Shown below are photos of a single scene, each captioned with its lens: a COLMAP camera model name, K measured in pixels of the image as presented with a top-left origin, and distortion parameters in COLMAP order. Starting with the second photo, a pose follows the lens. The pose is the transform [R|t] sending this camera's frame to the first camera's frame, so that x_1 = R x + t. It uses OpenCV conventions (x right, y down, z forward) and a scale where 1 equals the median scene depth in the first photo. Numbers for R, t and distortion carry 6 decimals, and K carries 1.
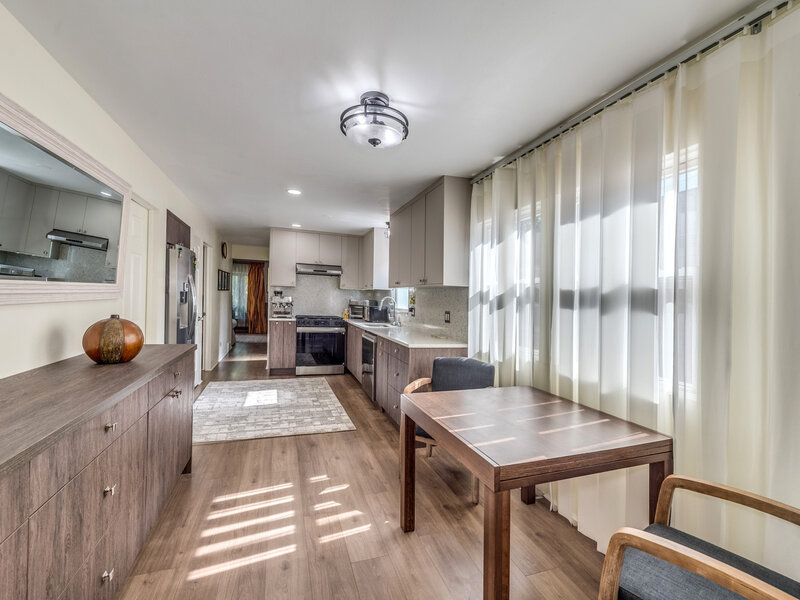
lens RADIAL K [[344.5, 0, 393.2], [0, 344.5, 285.2], [0, 0, 1]] dist [-0.001144, -0.000651]
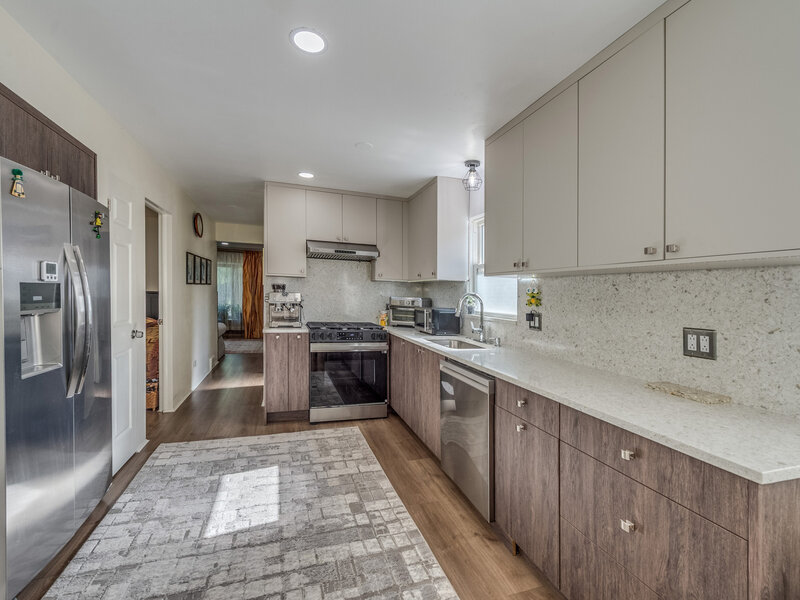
lens RADIAL K [[349.6, 0, 396.2], [0, 349.6, 290.2], [0, 0, 1]] dist [0.005502, -0.000058]
pose [[0.999968, -0.006623, -0.004517, -0.136344], [0.006752, 0.999548, 0.029306, 0.012174], [0.004321, -0.029335, 0.999560, 0.421693]]
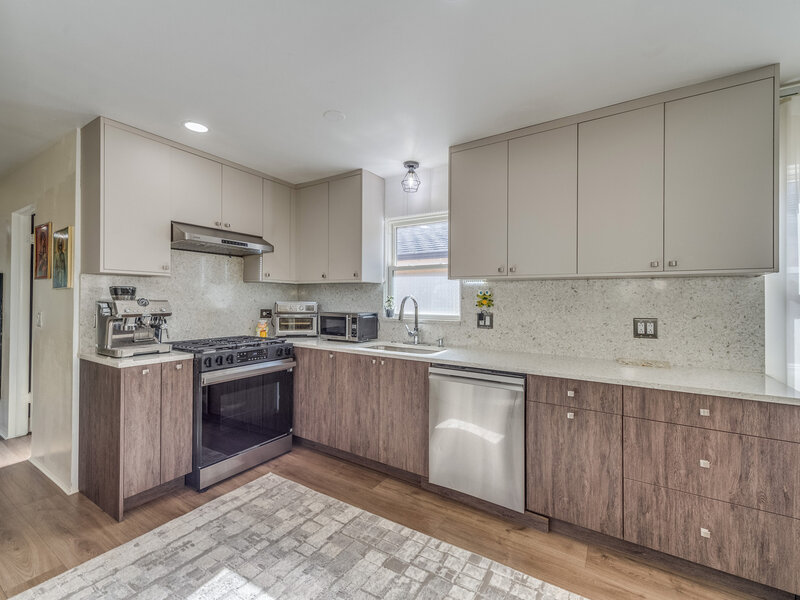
lens RADIAL K [[356.8, 0, 396.8], [0, 356.8, 285.8], [0, 0, 1]] dist [0.005790, 0.000019]
pose [[0.783335, -0.009119, 0.621532, -0.390927], [-0.002777, 0.999831, 0.018169, 0.007885], [-0.621593, -0.015959, 0.783178, 0.560264]]
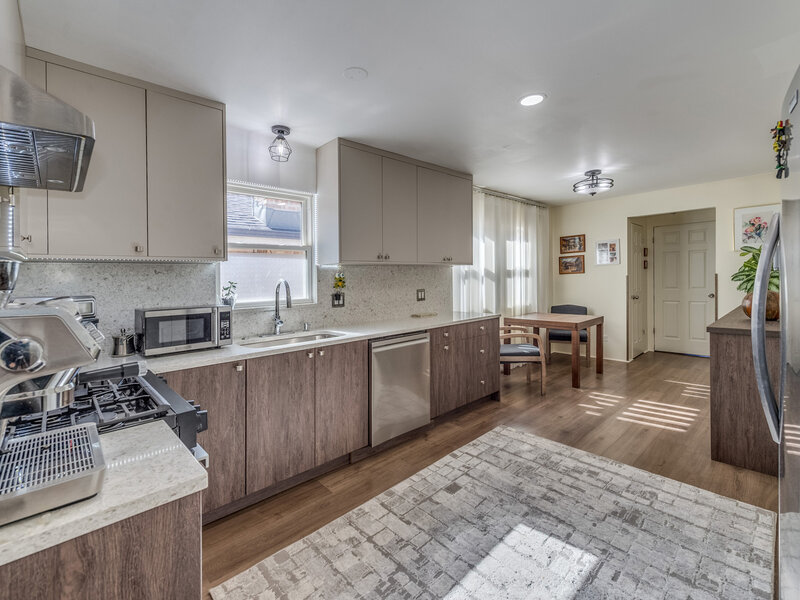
lens RADIAL K [[362.2, 0, 394.3], [0, 362.2, 272.6], [0, 0, 1]] dist [0.010569, -0.000674]
pose [[-0.402617, -0.011516, 0.915296, -0.551952], [-0.024968, 0.999687, 0.001595, 0.019766], [-0.915028, -0.022211, -0.402778, 1.064738]]
